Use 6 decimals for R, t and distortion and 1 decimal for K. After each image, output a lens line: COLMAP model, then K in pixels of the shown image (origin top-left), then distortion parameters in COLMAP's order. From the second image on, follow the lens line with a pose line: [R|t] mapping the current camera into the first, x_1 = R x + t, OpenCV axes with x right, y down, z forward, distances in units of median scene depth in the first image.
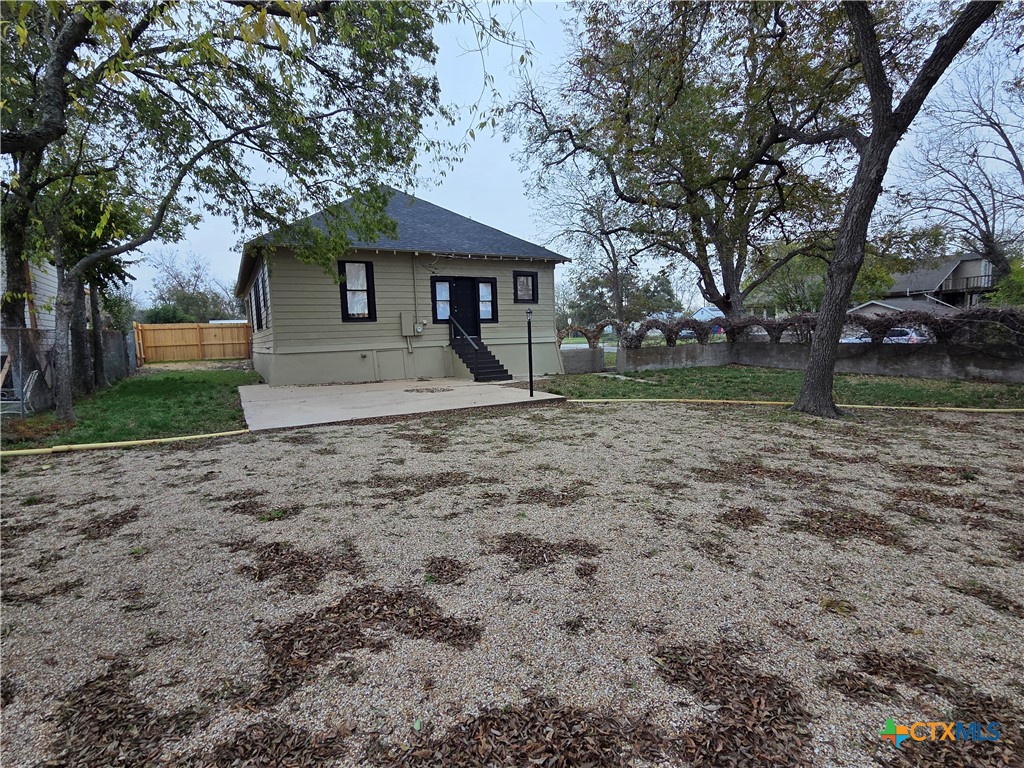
lens RADIAL K [[509.0, 0, 514.0], [0, 509.0, 386.1], [0, 0, 1]] dist [0.009882, -0.000939]
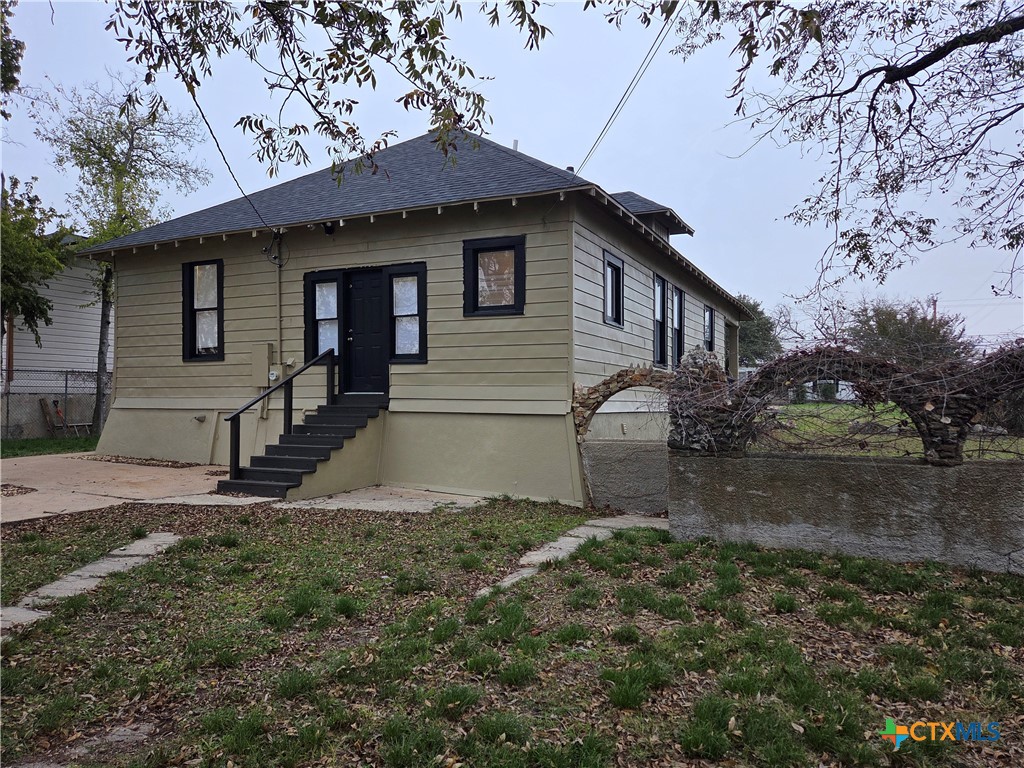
lens RADIAL K [[718.3, 0, 510.6], [0, 718.3, 383.0], [0, 0, 1]] dist [0.049281, 0.001045]
pose [[0.550463, 0.011004, -0.834787, 0.532353], [-0.117275, 0.991018, -0.064268, -0.078882], [0.826582, 0.133277, 0.546809, 0.744536]]
